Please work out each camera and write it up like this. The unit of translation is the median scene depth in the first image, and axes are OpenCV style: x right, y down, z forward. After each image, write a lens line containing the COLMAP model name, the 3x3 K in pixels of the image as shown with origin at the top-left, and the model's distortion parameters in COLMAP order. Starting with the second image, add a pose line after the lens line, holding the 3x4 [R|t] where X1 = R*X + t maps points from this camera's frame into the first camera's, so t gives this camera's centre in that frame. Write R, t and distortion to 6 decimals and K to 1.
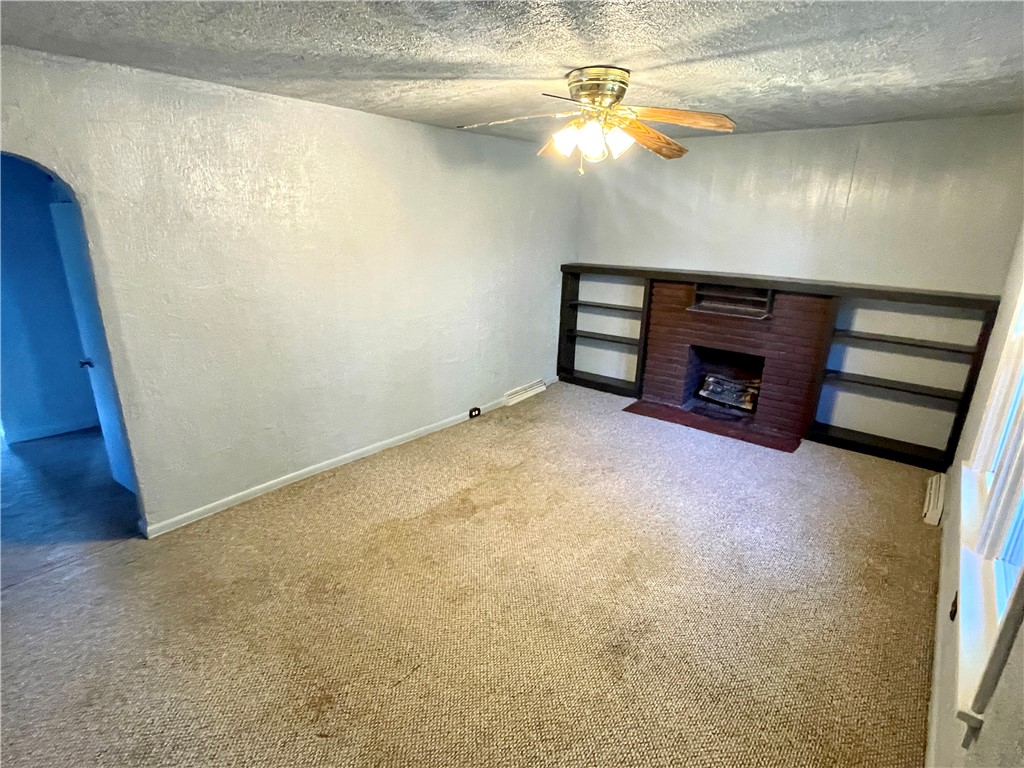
lens RADIAL K [[522.7, 0, 510.6], [0, 522.7, 381.8], [0, 0, 1]] dist [-0.006189, -0.000420]
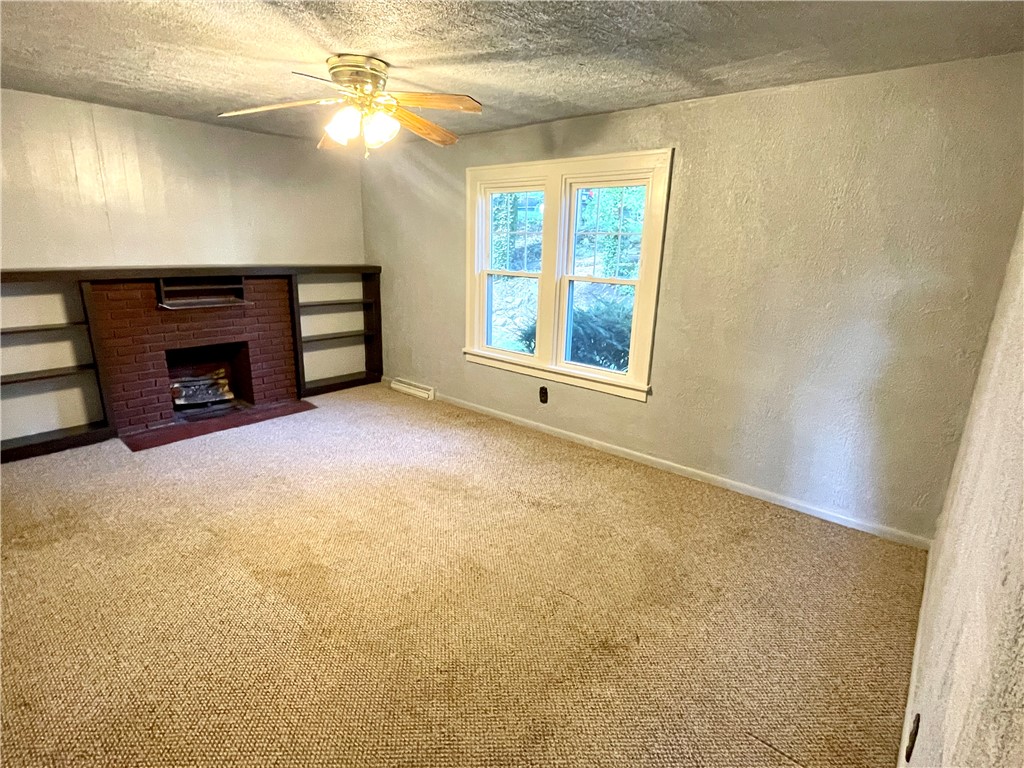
lens RADIAL K [[522.7, 0, 511.3], [0, 522.7, 384.7], [0, 0, 1]] dist [-0.006189, -0.000420]
pose [[0.018492, -0.278250, 0.960331, -0.530639], [0.272894, 0.925430, 0.262883, -0.095635], [-0.961866, 0.257207, 0.093046, 0.404085]]
